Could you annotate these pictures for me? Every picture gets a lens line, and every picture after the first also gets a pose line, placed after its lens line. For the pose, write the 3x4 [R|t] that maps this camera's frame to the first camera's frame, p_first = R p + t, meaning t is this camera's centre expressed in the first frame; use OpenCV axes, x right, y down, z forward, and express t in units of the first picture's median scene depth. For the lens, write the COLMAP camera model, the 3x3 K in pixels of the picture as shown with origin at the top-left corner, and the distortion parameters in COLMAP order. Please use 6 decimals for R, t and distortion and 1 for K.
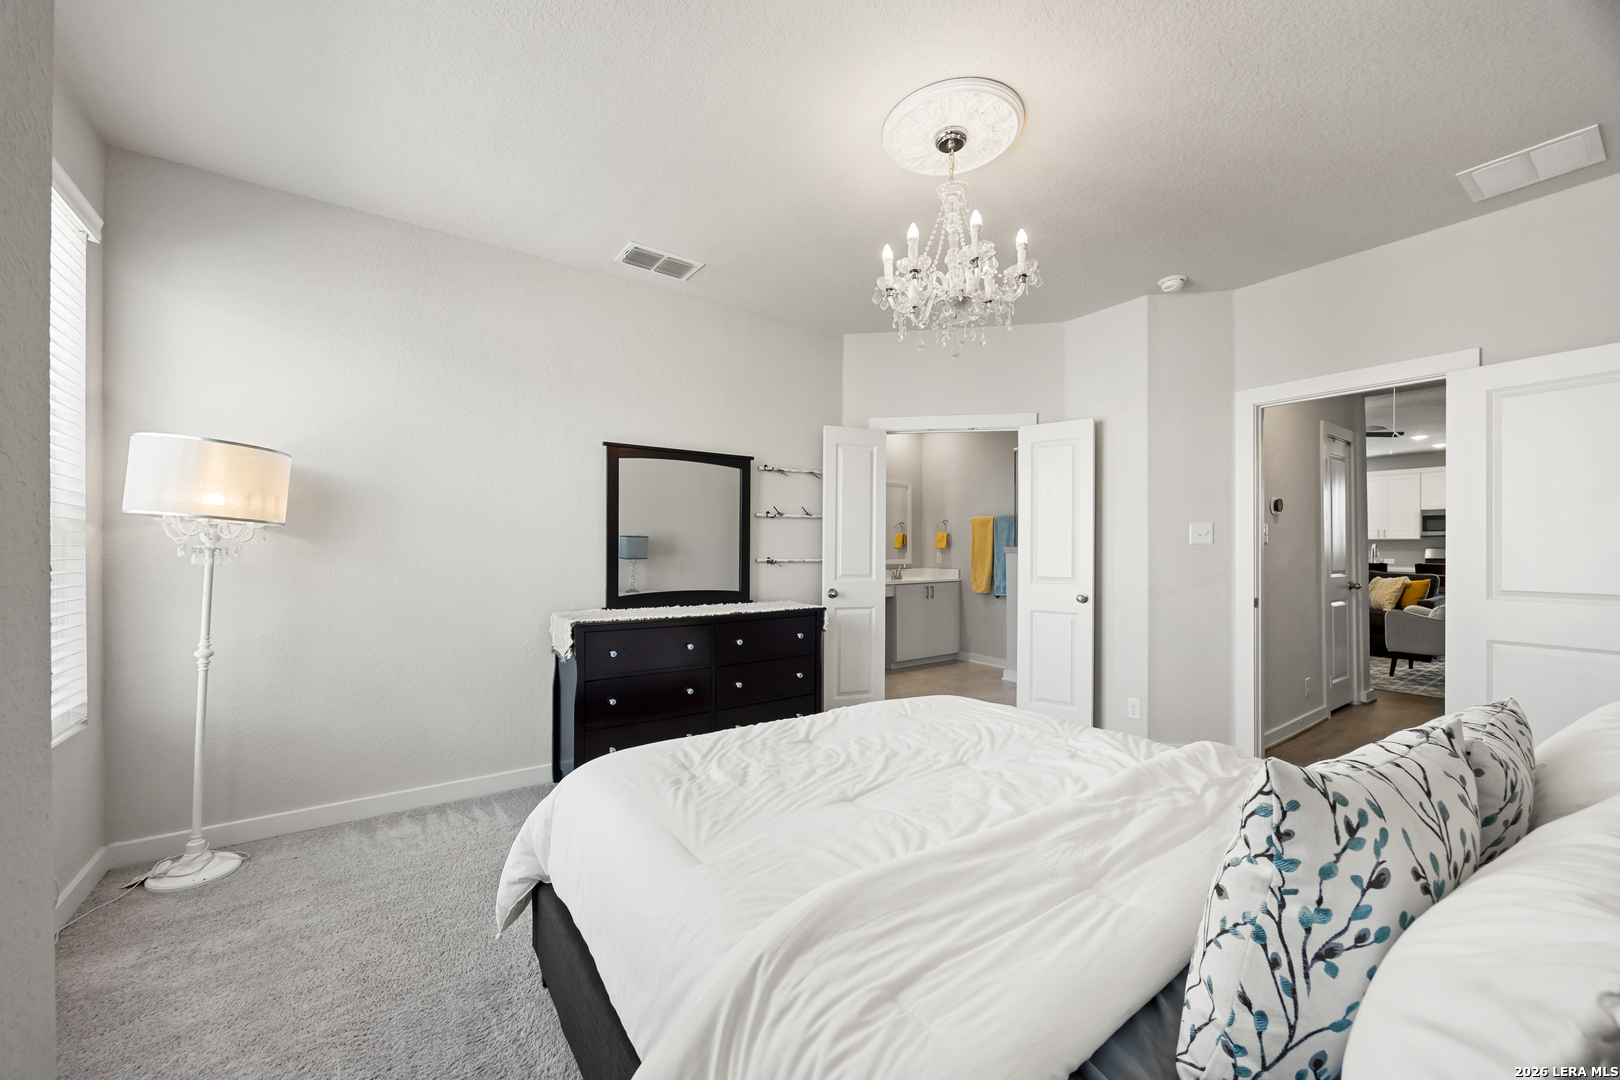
lens RADIAL K [[621.4, 0, 813.8], [0, 621.4, 543.3], [0, 0, 1]] dist [-0.003791, -0.000085]
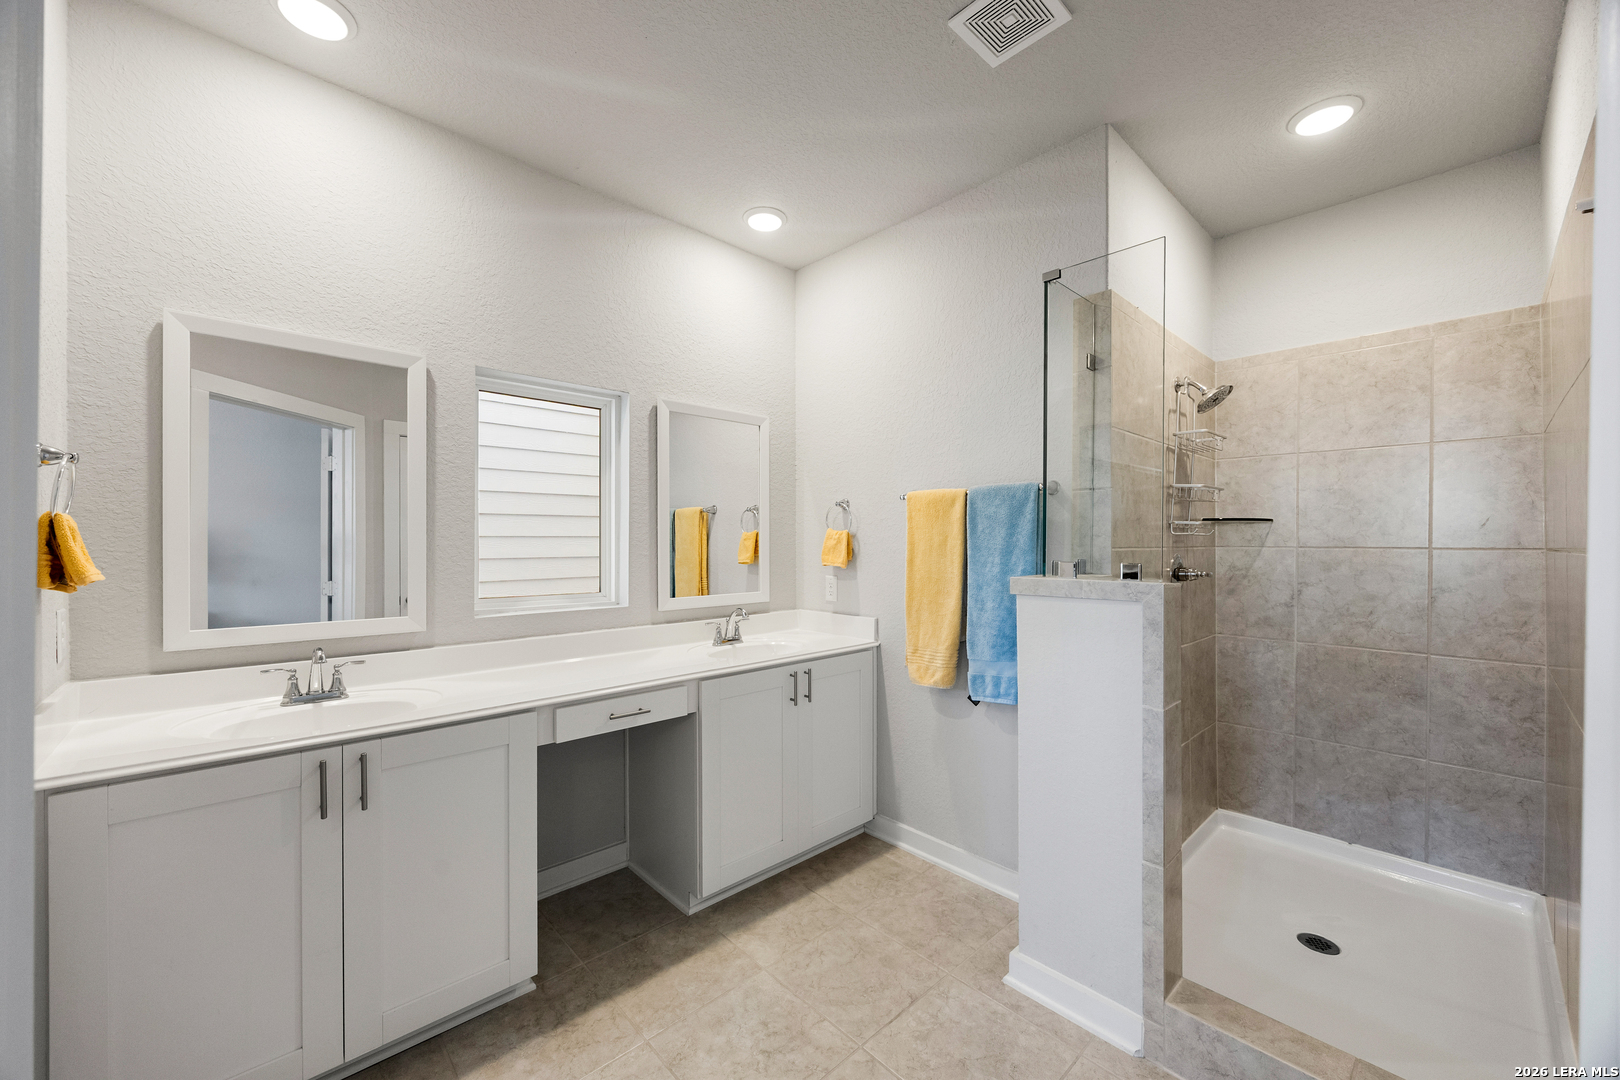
lens RADIAL K [[621.4, 0, 803.1], [0, 621.4, 546.2], [0, 0, 1]] dist [-0.003791, -0.000085]
pose [[0.992905, -0.000632, 0.118913, 0.137221], [-0.000650, 0.999942, 0.010743, -0.011052], [-0.118913, -0.010745, 0.992847, 0.597908]]
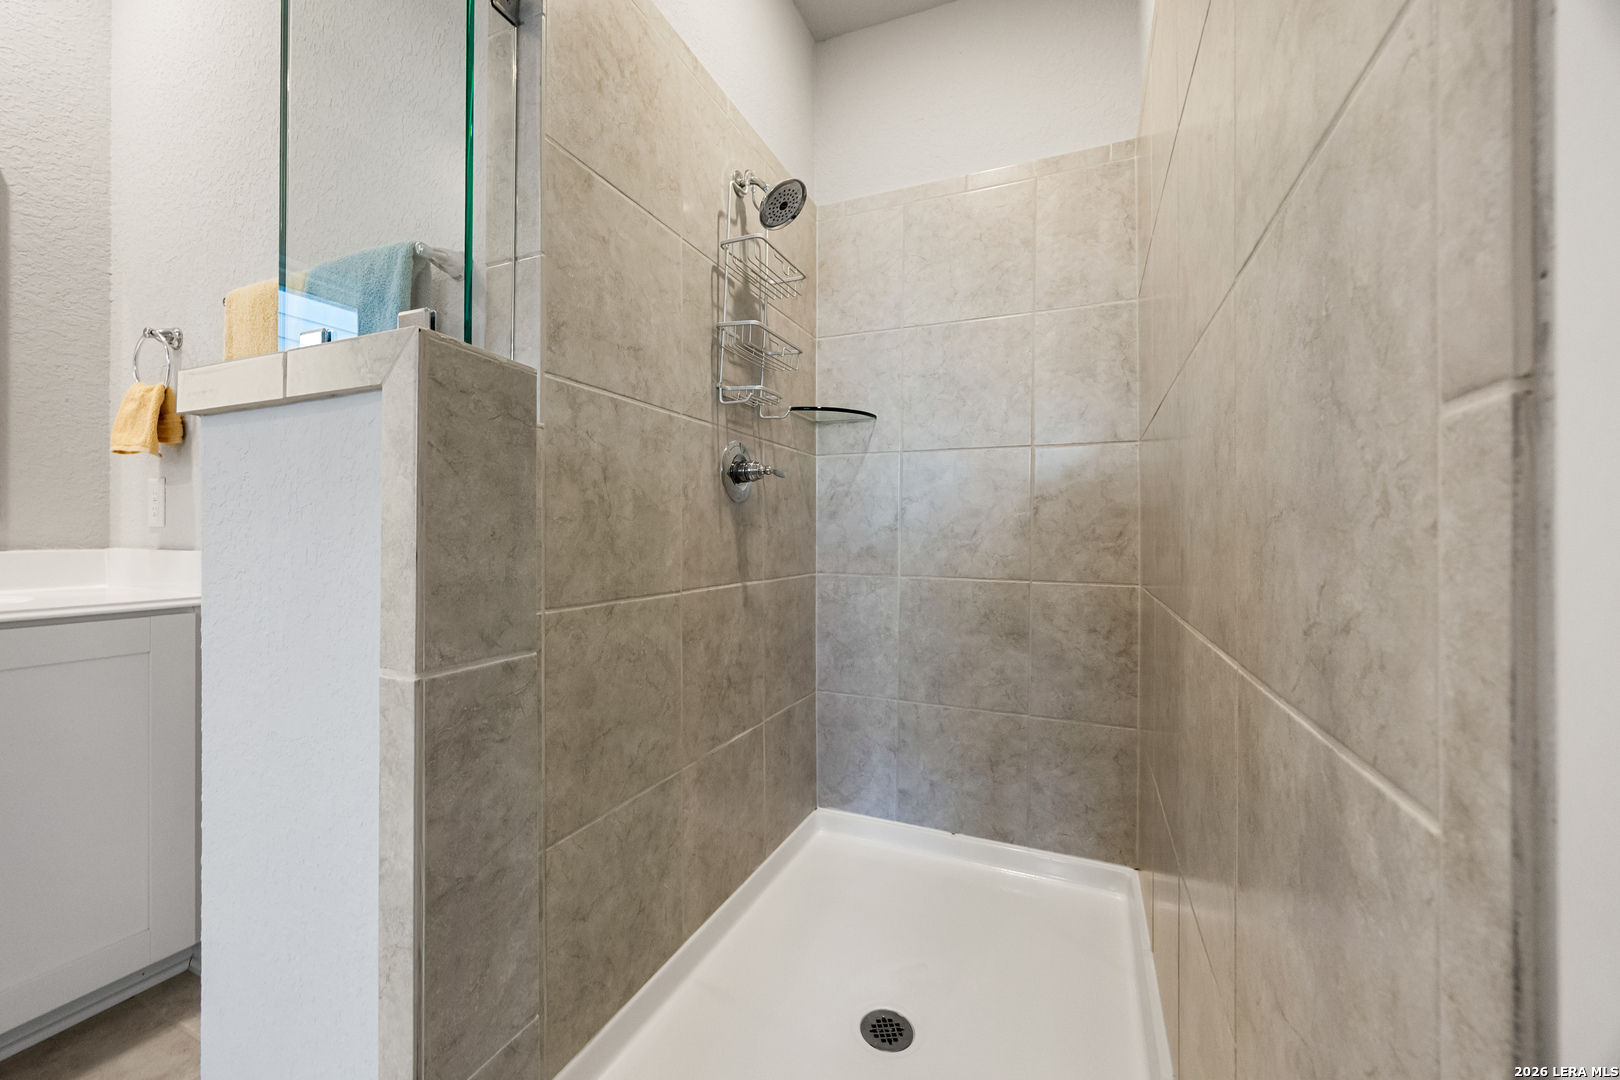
lens RADIAL K [[621.4, 0, 811.3], [0, 621.4, 535.5], [0, 0, 1]] dist [-0.003791, -0.000085]
pose [[0.859063, 0.007503, 0.511814, 0.300275], [-0.010883, 0.999934, 0.003607, 0.032192], [-0.511754, -0.008669, 0.859089, 0.712329]]
